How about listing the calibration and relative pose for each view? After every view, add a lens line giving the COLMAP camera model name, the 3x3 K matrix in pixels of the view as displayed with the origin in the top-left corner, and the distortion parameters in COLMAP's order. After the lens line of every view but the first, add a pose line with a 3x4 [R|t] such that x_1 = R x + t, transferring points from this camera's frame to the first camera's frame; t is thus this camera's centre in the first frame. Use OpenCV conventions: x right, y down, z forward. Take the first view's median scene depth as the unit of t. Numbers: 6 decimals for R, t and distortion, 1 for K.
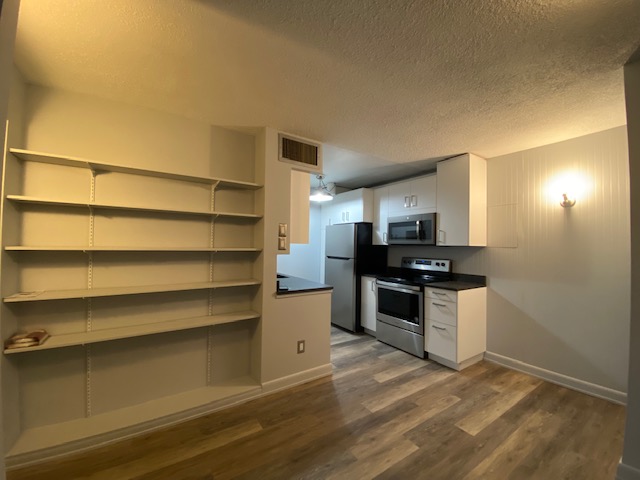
lens RADIAL K [[257.5, 0, 320.0], [0, 257.5, 240.0], [0, 0, 1]] dist [0.043580, -0.034874]
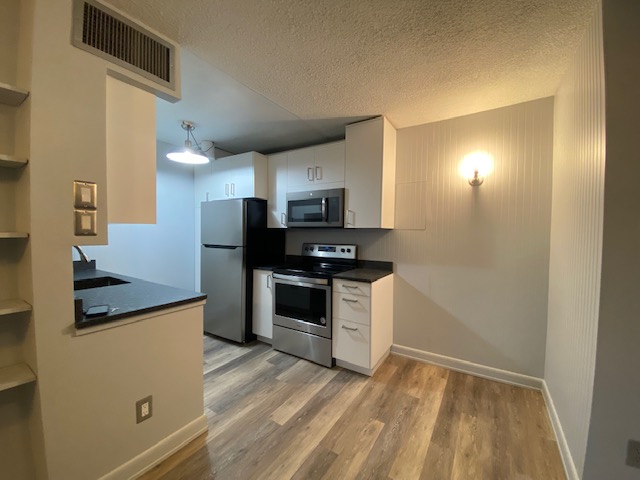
lens RADIAL K [[257.5, 0, 320.0], [0, 257.5, 240.0], [0, 0, 1]] dist [0.043580, -0.034874]
pose [[0.914031, -0.019815, 0.405159, 0.043493], [-0.002729, 0.998483, 0.054988, 0.013873], [-0.405634, -0.051366, 0.912591, 0.290222]]
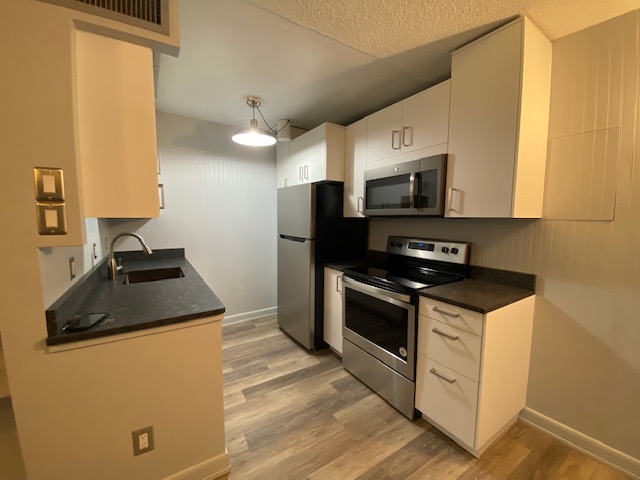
lens RADIAL K [[257.5, 0, 320.0], [0, 257.5, 240.0], [0, 0, 1]] dist [0.043580, -0.034874]
pose [[0.999769, -0.008100, -0.019924, 0.210037], [0.010248, 0.993854, 0.110224, 0.004999], [0.018909, -0.110403, 0.993707, 0.476929]]
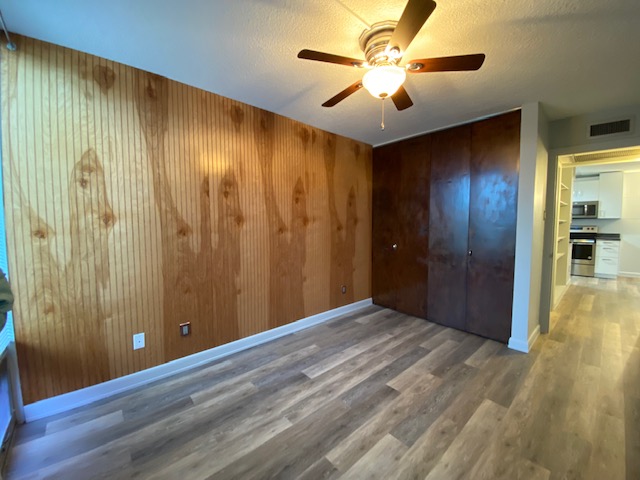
lens RADIAL K [[257.5, 0, 320.0], [0, 257.5, 240.0], [0, 0, 1]] dist [0.043580, -0.034874]
pose [[0.991265, -0.025076, 0.129480, -1.855321], [0.013752, 0.996059, 0.087625, -0.016150], [-0.131167, -0.085079, 0.987703, -0.611162]]
